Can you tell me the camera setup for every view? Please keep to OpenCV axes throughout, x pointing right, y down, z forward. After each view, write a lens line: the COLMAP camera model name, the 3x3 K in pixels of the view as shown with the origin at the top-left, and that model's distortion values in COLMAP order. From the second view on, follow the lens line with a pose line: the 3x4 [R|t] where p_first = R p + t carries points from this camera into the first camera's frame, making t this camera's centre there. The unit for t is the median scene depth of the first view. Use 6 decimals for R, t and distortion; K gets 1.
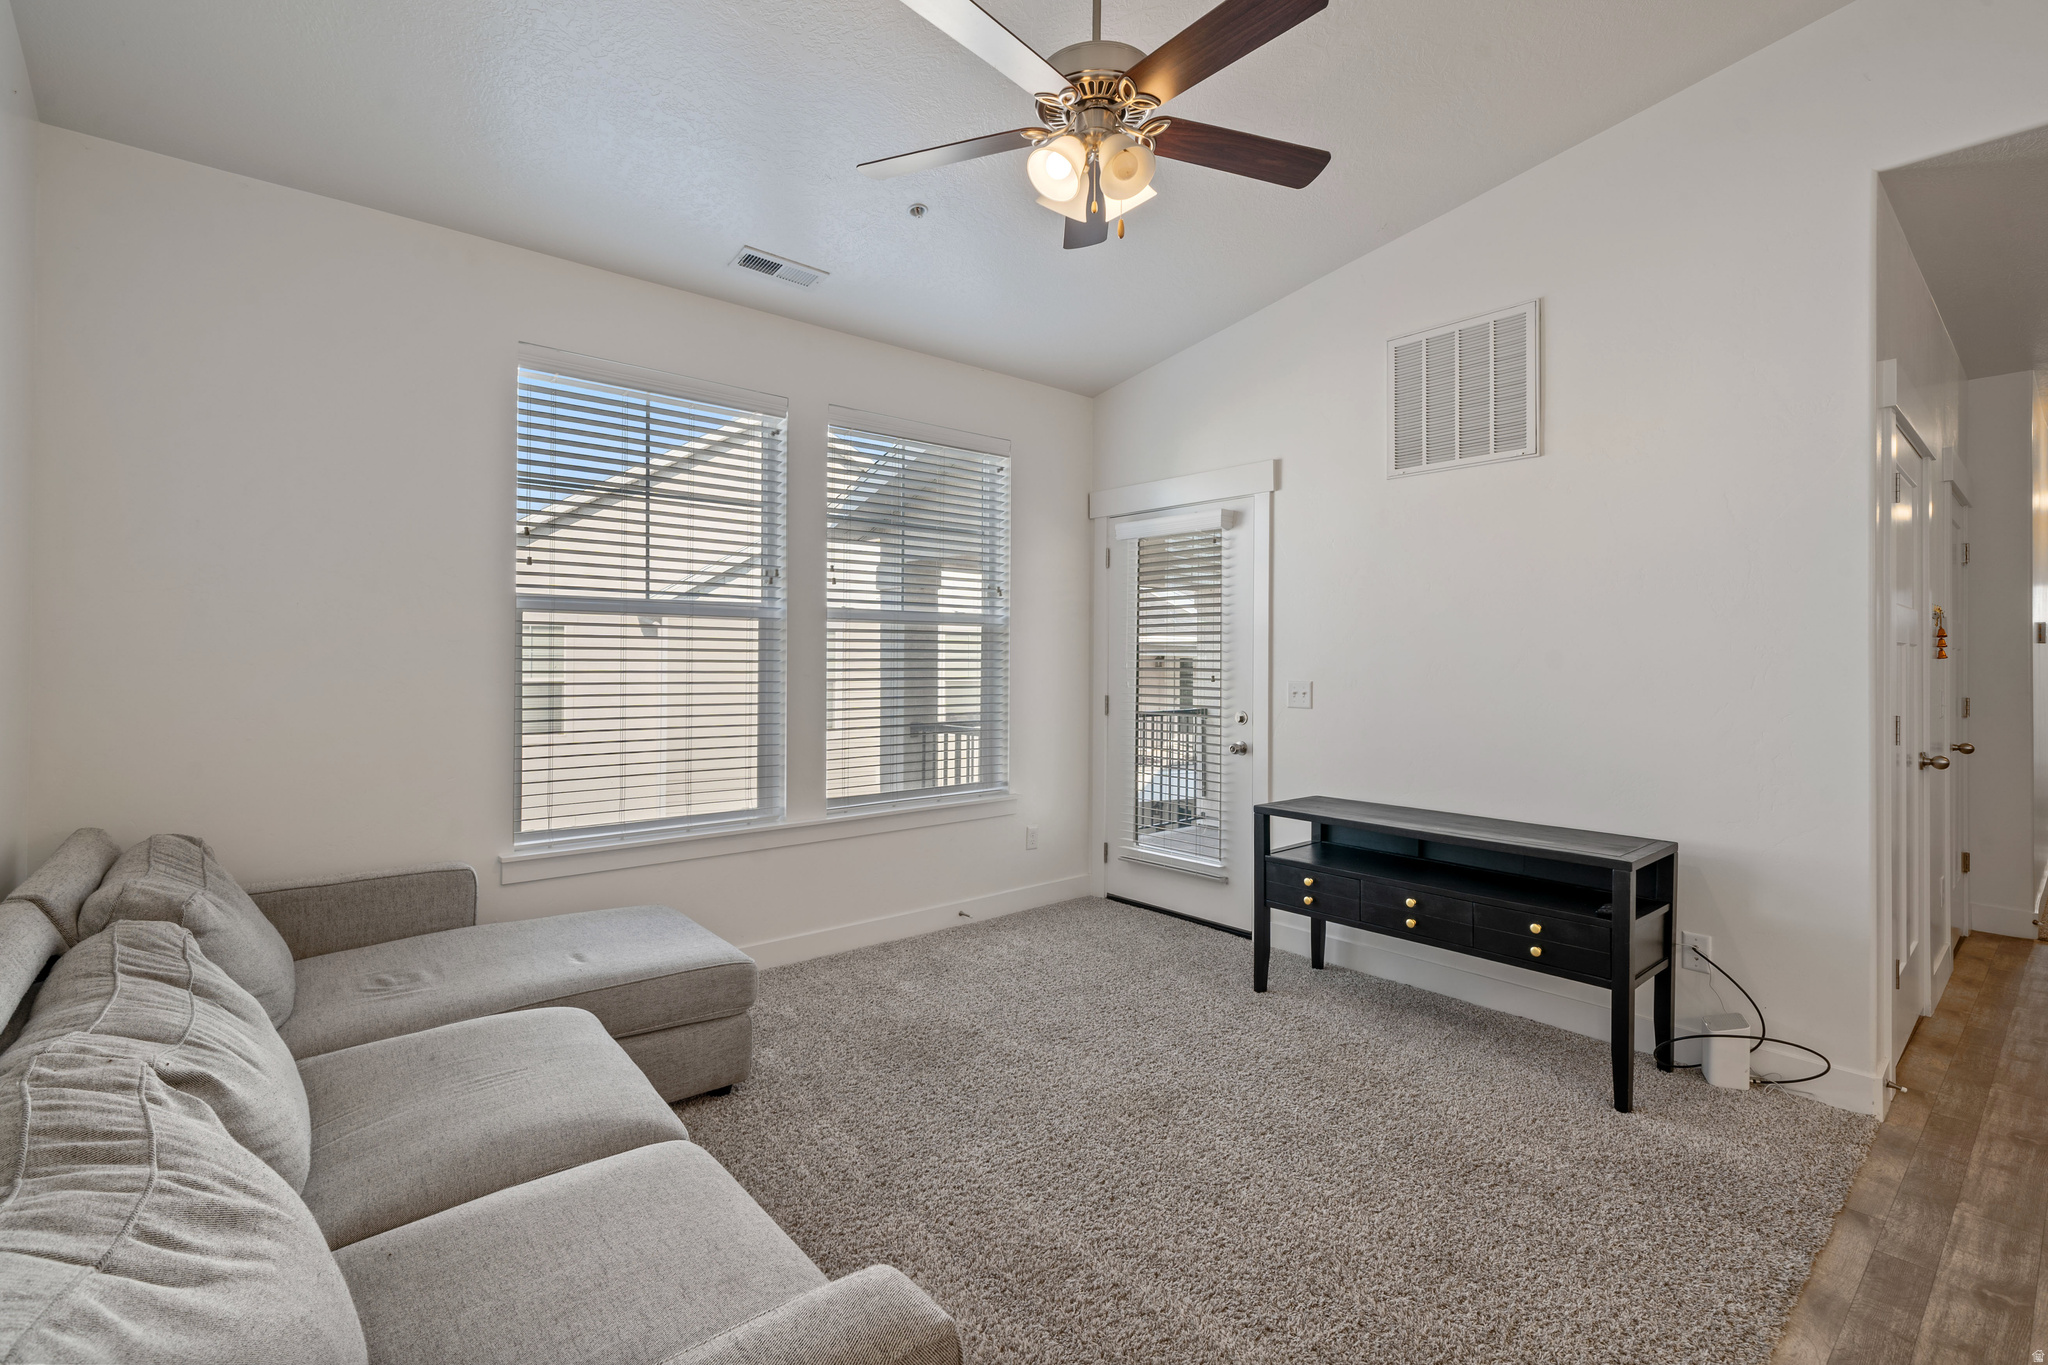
lens RADIAL K [[824.5, 0, 1022.6], [0, 824.5, 660.5], [0, 0, 1]] dist [-0.014231, -0.000098]
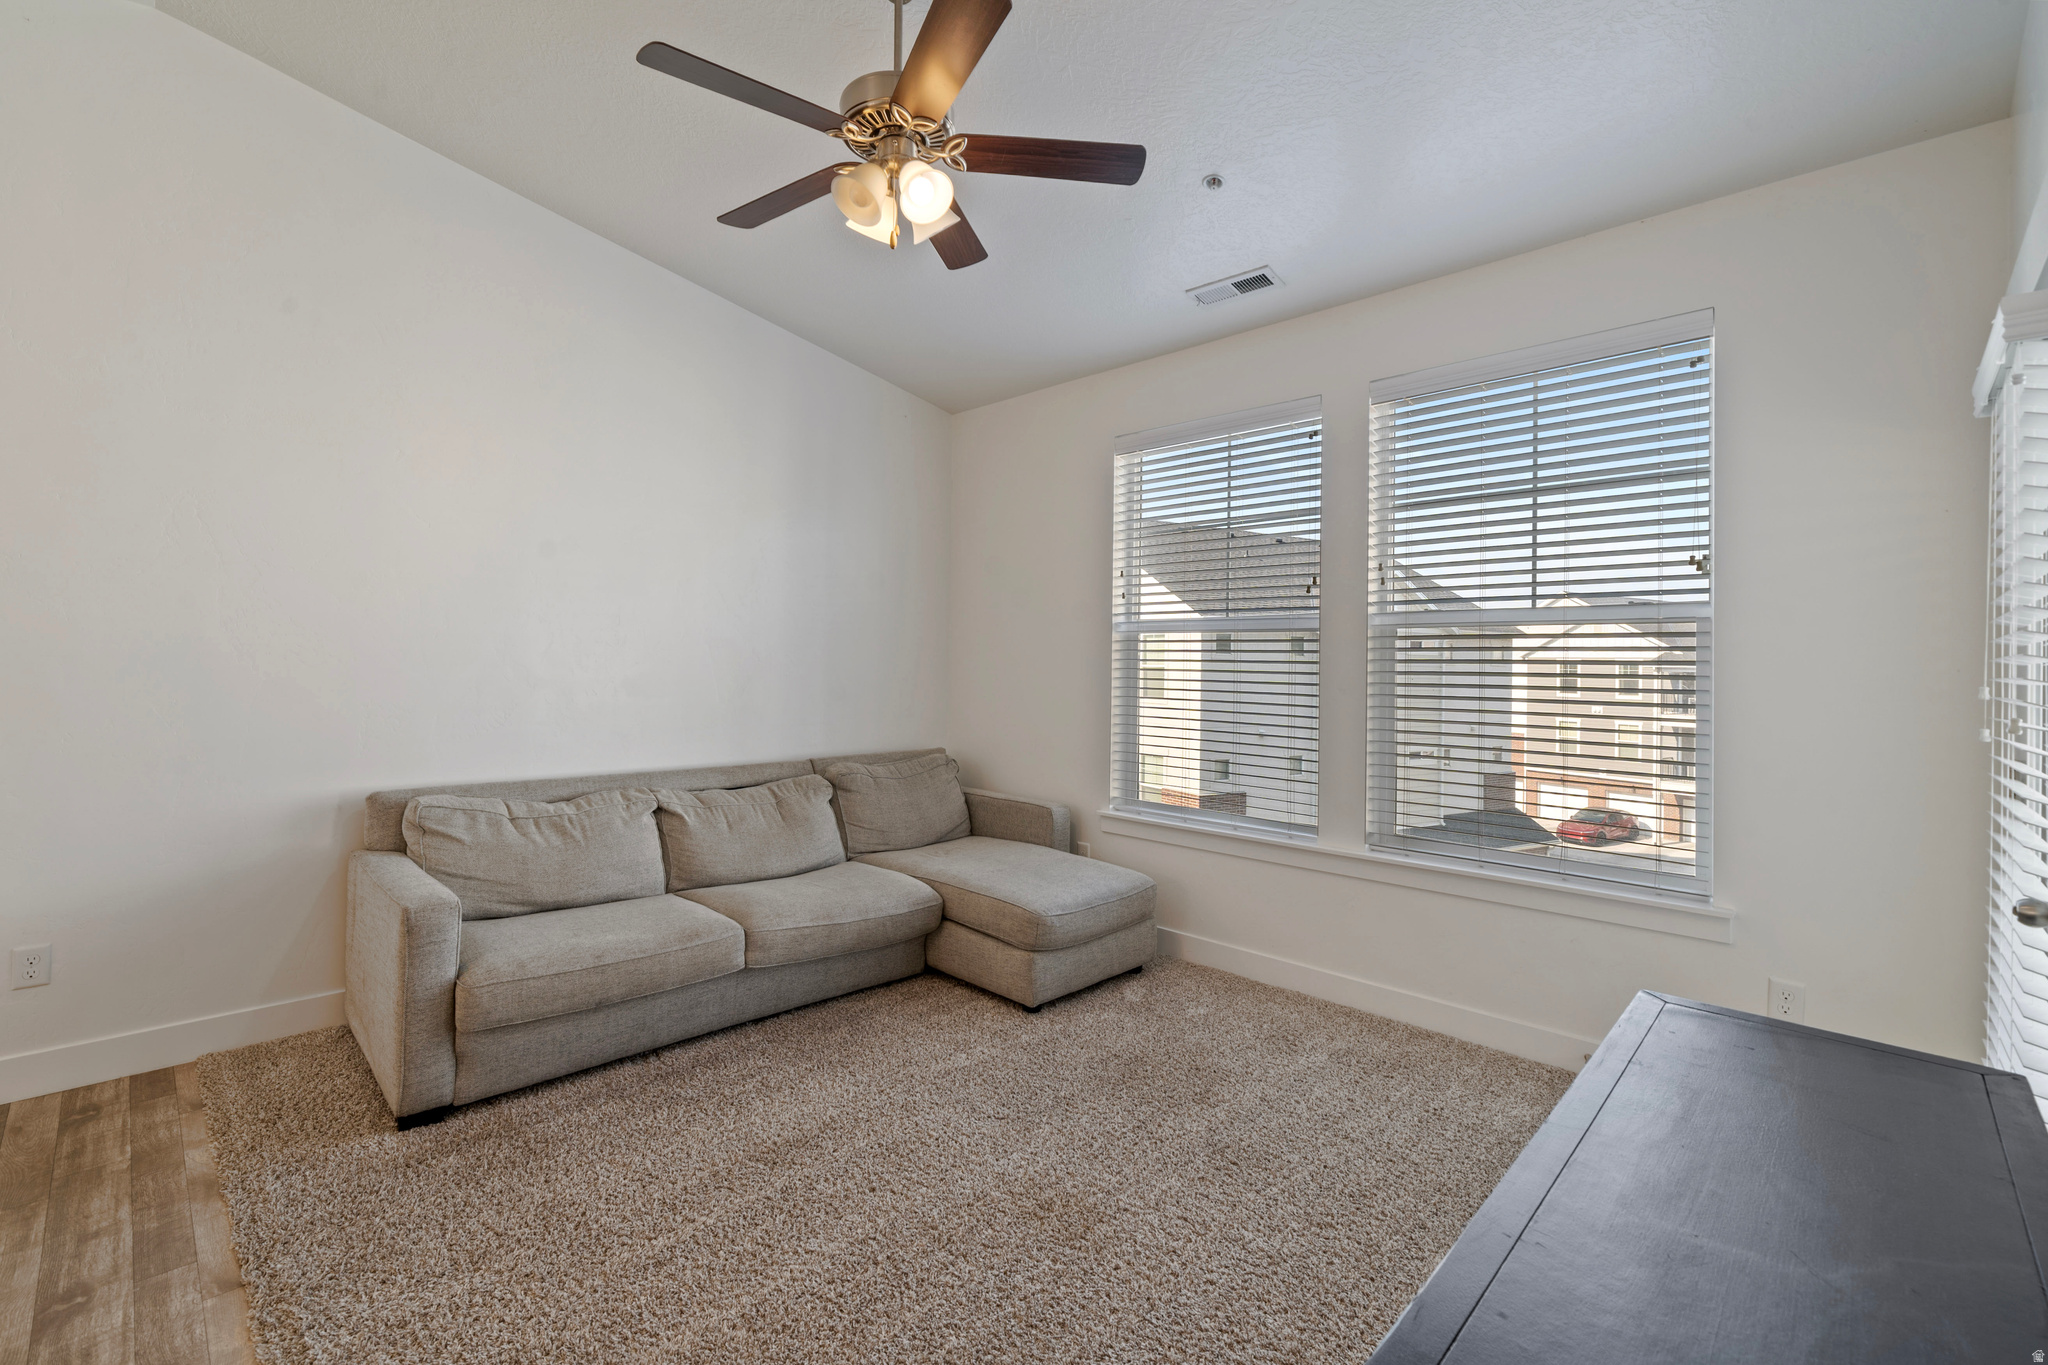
lens RADIAL K [[867.4, 0, 1019.4], [0, 867.4, 651.3], [0, 0, 1]] dist [0.009976, 0.000039]
pose [[0.161627, -0.016469, -0.986715, 0.796508], [-0.012305, 0.999749, -0.018702, -0.002083], [0.986775, 0.015164, 0.161383, 0.627708]]
